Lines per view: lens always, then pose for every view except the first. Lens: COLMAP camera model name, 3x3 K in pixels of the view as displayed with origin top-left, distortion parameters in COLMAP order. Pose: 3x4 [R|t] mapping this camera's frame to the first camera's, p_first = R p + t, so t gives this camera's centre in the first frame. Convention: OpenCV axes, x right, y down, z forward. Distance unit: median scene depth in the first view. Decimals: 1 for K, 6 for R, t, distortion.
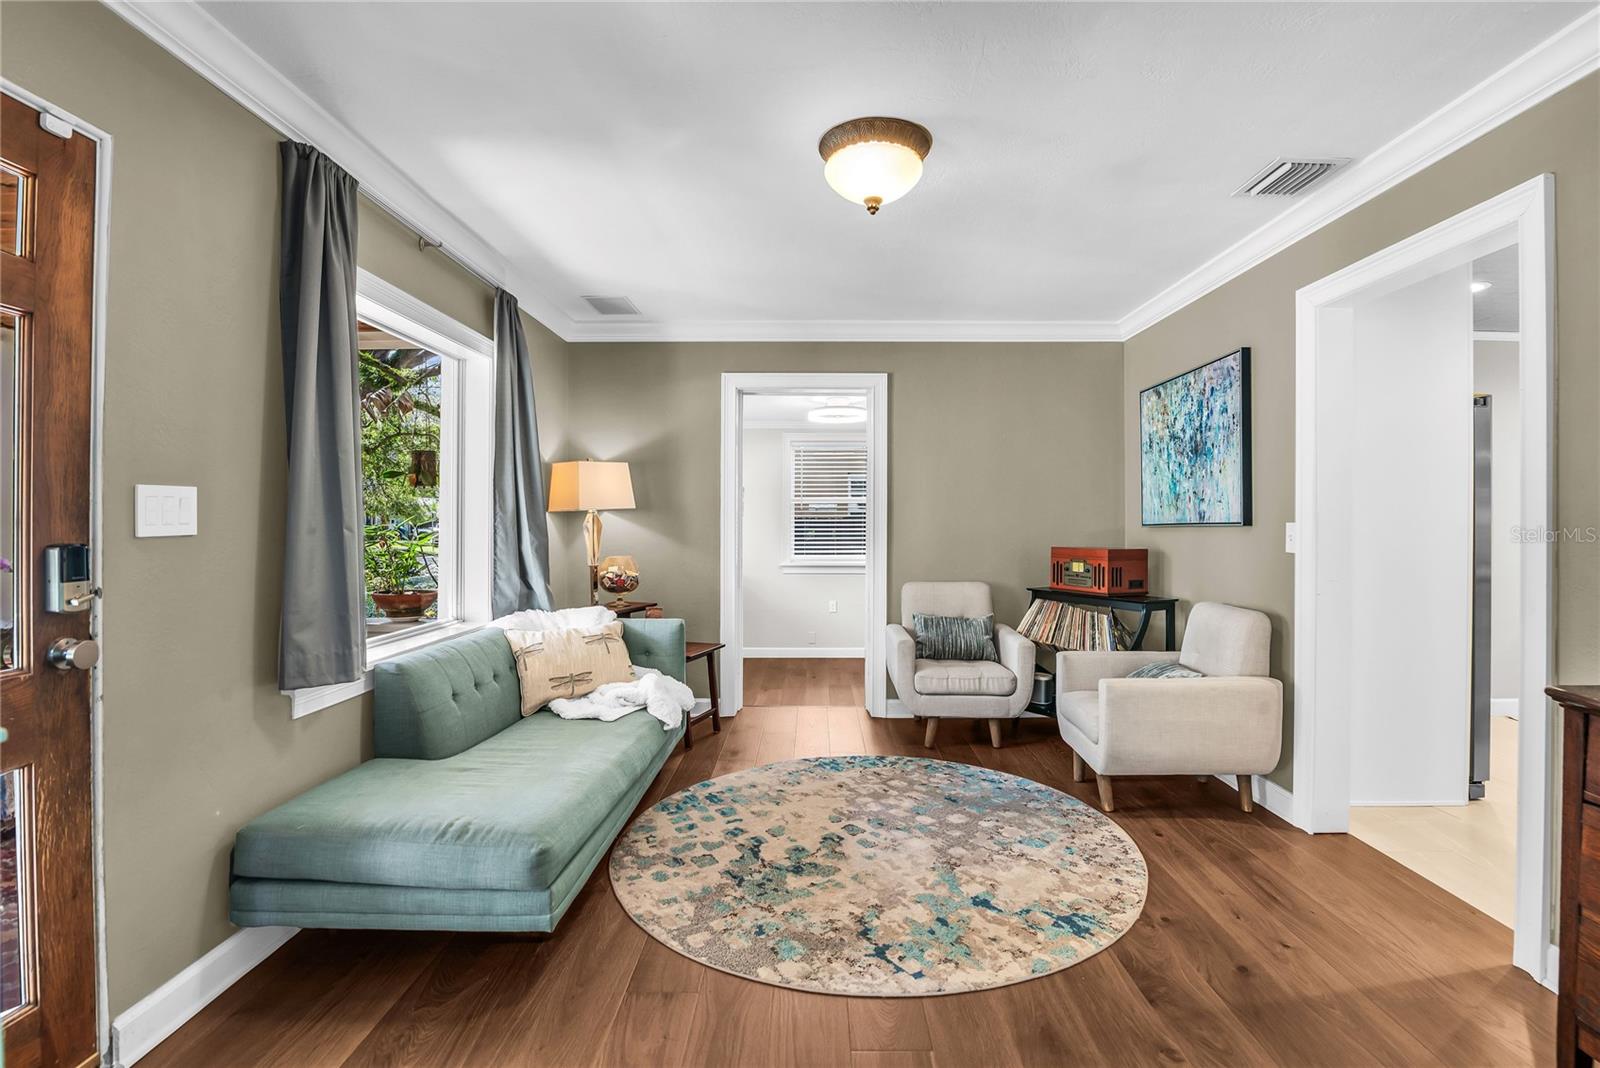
lens RADIAL K [[747.4, 0, 806.8], [0, 747.4, 529.0], [0, 0, 1]] dist [-0.017610, -0.000840]
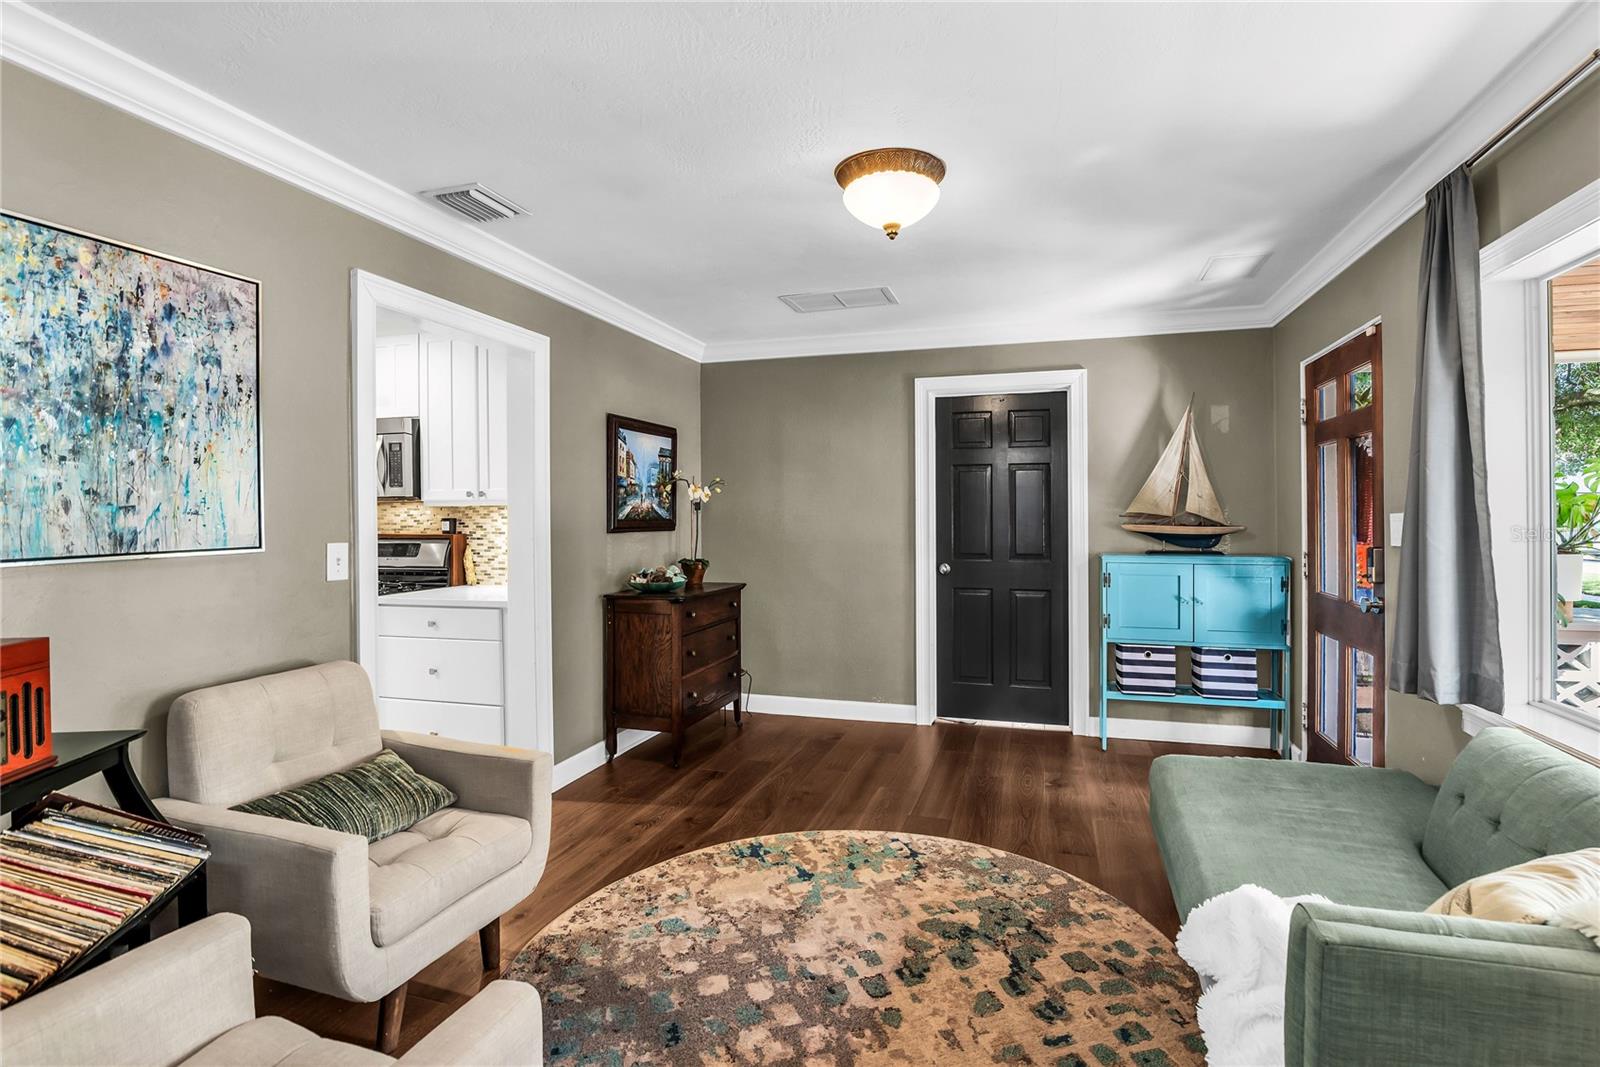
lens RADIAL K [[747.4, 0, 820.5], [0, 747.4, 507.0], [0, 0, 1]] dist [-0.017610, -0.000840]
pose [[-0.961449, 0.003721, 0.274957, -0.084954], [0.003947, 0.999992, 0.000269, -0.049850], [-0.274954, 0.001343, -0.961457, 1.759739]]
